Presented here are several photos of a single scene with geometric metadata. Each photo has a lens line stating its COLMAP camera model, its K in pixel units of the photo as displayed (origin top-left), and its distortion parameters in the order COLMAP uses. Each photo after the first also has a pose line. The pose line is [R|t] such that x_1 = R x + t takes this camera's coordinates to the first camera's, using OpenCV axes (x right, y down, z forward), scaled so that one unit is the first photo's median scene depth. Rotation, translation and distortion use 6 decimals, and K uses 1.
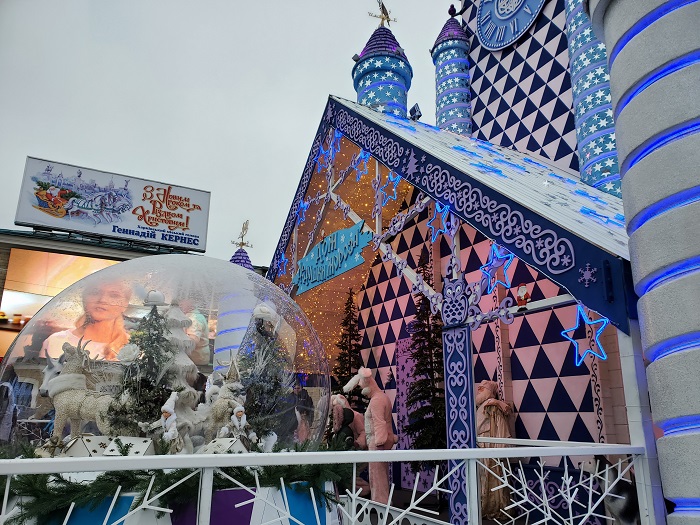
lens RADIAL K [[541.2, 0, 353.8], [0, 541.2, 263.9], [0, 0, 1]] dist [0.055846, -0.062859]
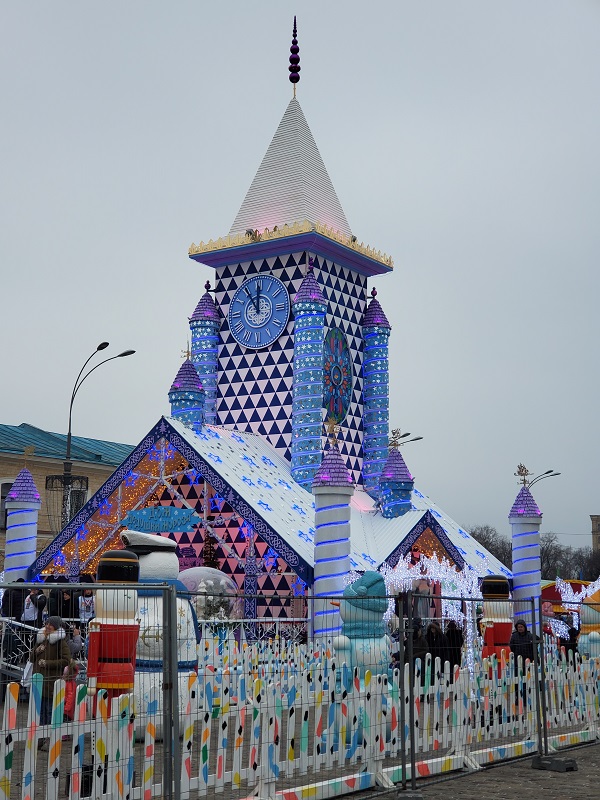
lens RADIAL K [[1167.8, 0, 282.7], [0, 1167.8, 407.5], [0, 0, 1]] dist [0.132211, 0.000000]
pose [[0.886913, 0.074179, 0.455942, -1.089442], [-0.130367, 0.987094, 0.093001, -0.580460], [-0.443159, -0.141924, 0.885137, -1.861053]]
